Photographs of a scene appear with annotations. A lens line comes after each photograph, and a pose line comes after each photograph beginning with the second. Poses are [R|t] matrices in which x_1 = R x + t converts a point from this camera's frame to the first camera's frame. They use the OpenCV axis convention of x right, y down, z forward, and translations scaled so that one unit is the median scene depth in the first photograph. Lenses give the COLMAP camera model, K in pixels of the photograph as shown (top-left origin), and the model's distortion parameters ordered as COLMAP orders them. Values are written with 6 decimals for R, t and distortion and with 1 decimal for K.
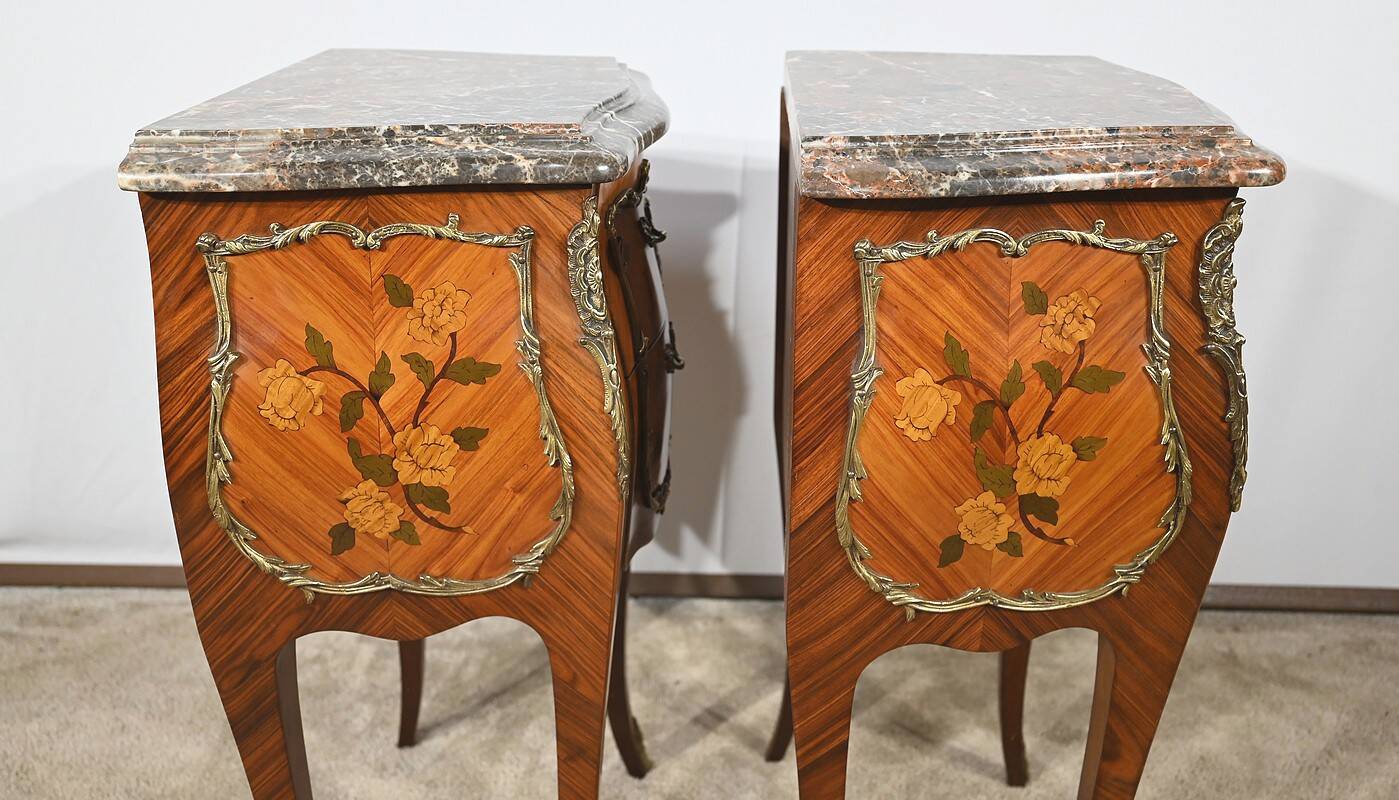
lens RADIAL K [[1191.4, 0, 699.5], [0, 1191.4, 400.0], [0, 0, 1]] dist [-0.005210, 0.003508]
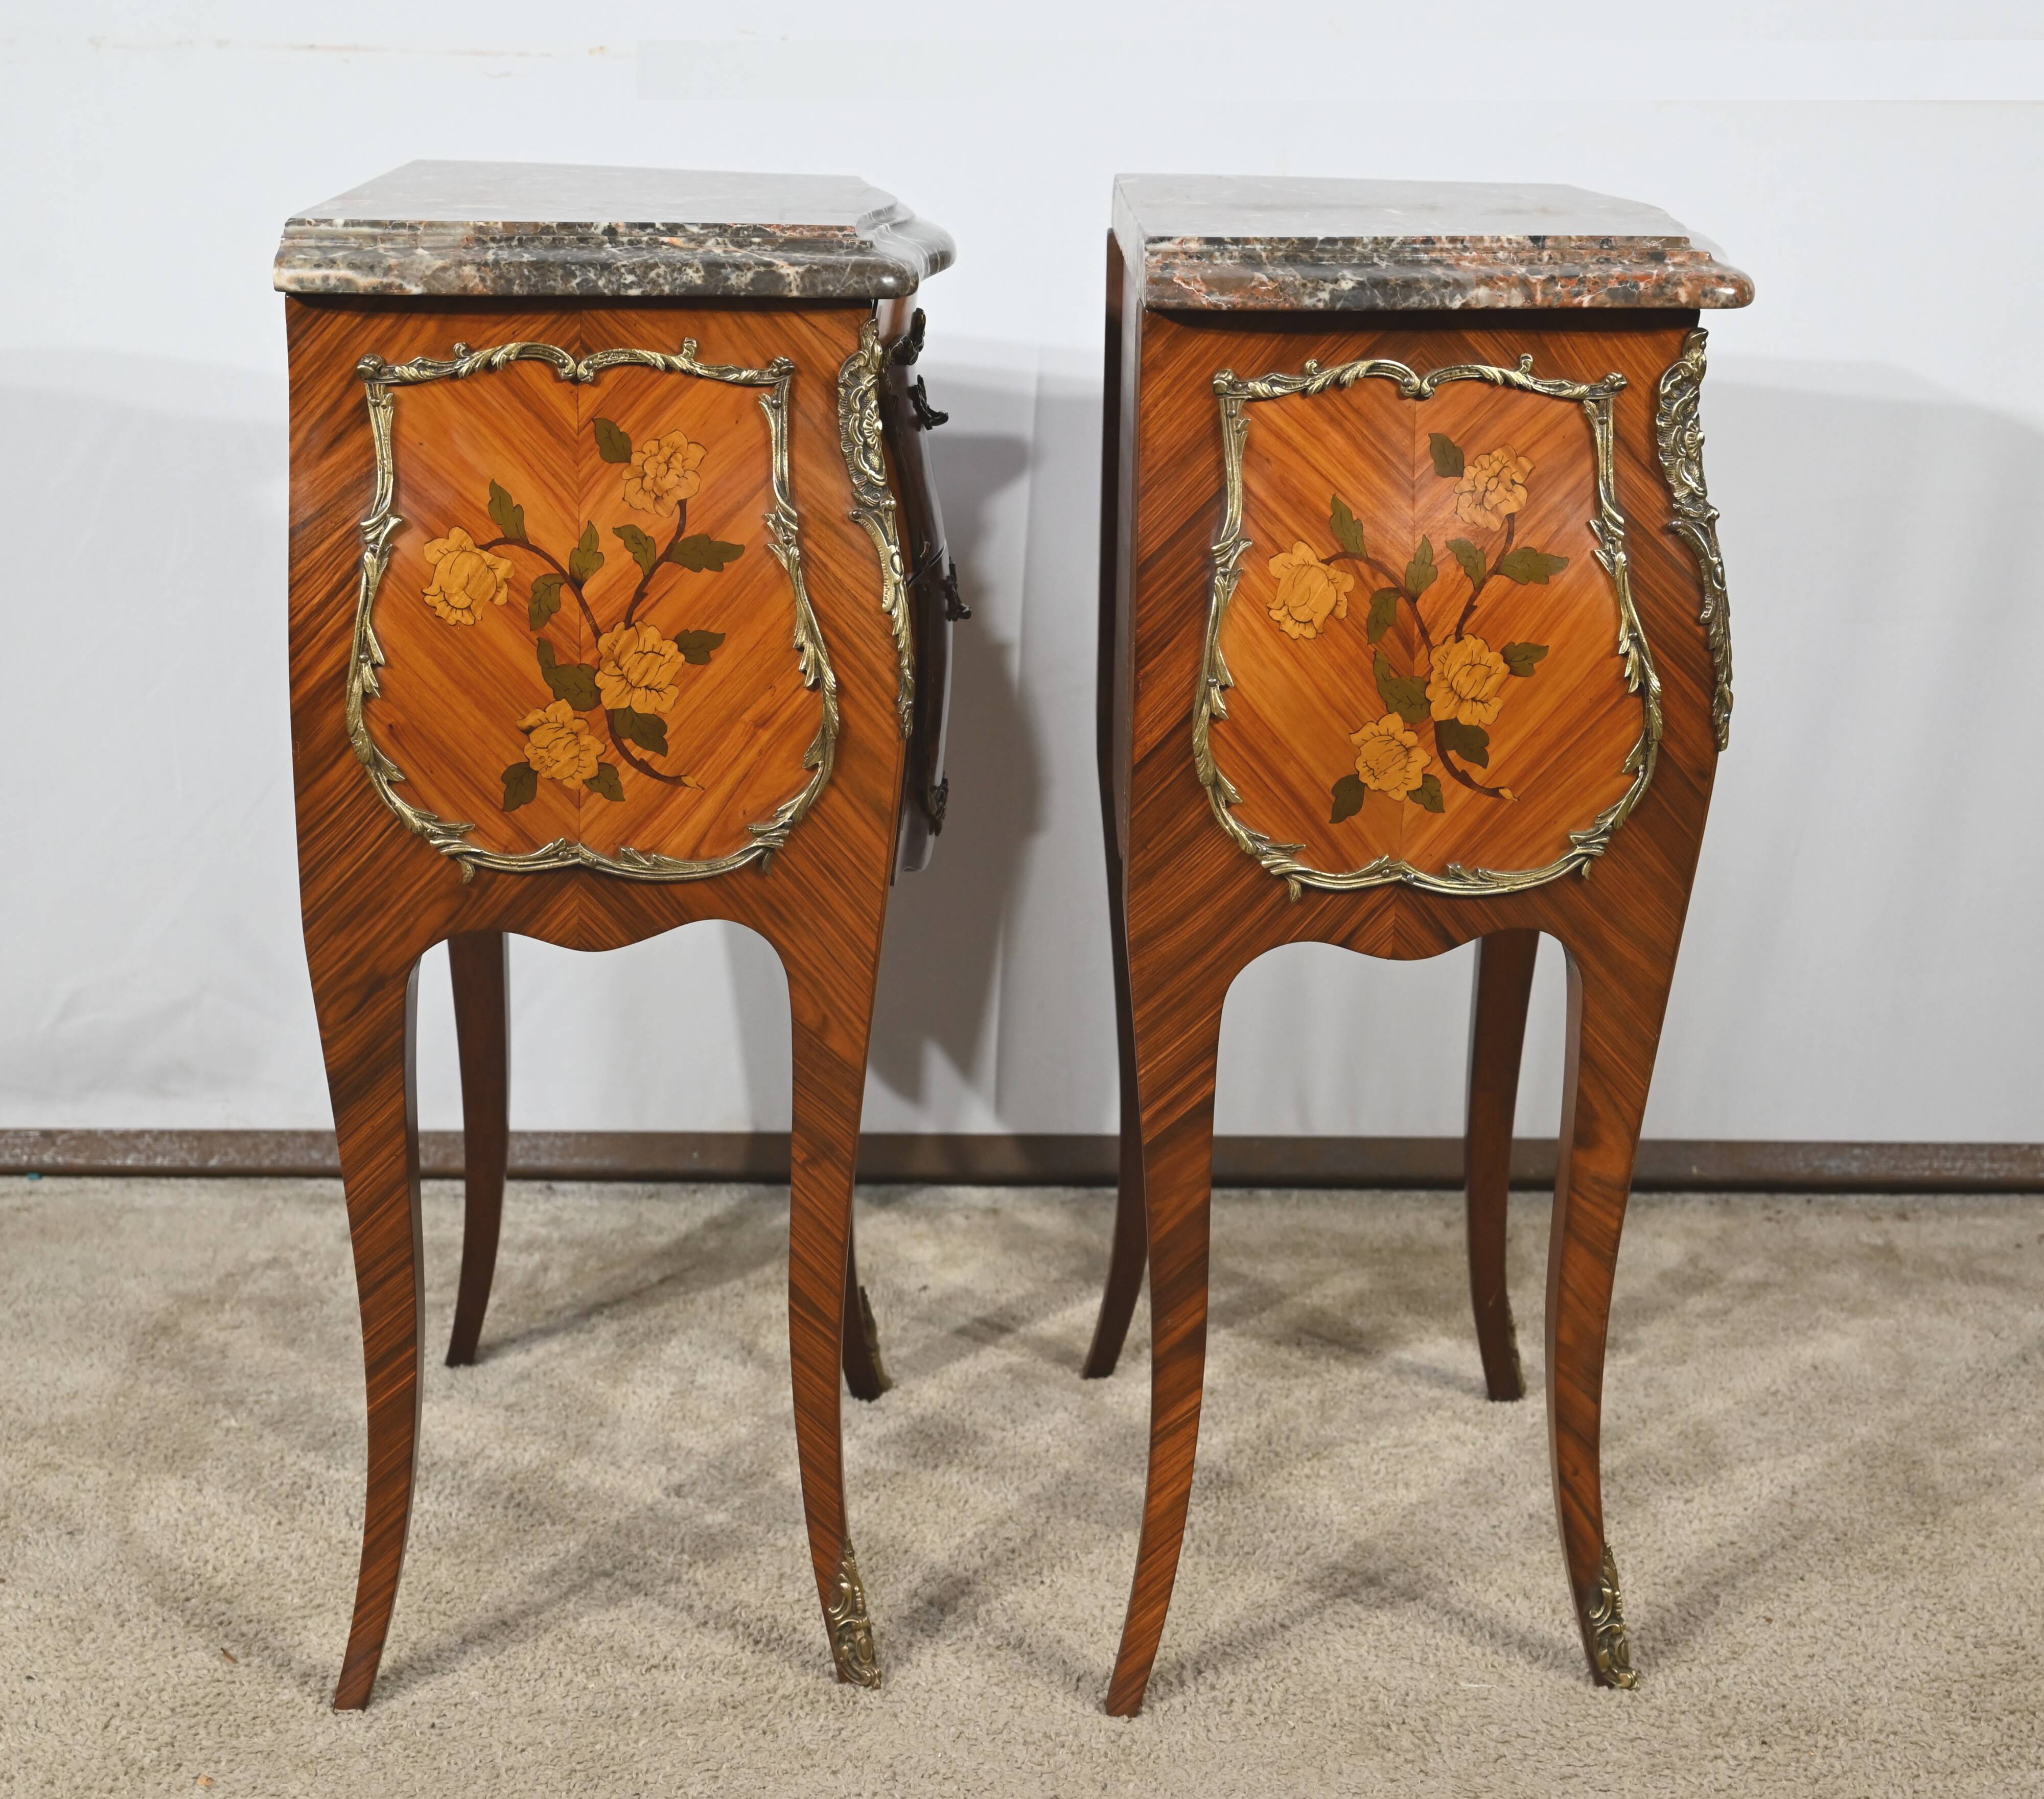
lens RADIAL K [[2859.5, 0, 1057.9], [0, 2859.5, 899.9], [0, 0, 1]] dist [0.006613, -0.044509]
pose [[0.998045, 0.000502, 0.062492, -0.084059], [0.004701, 0.996531, -0.083087, 0.346991], [-0.062317, 0.083219, 0.994581, -0.787104]]
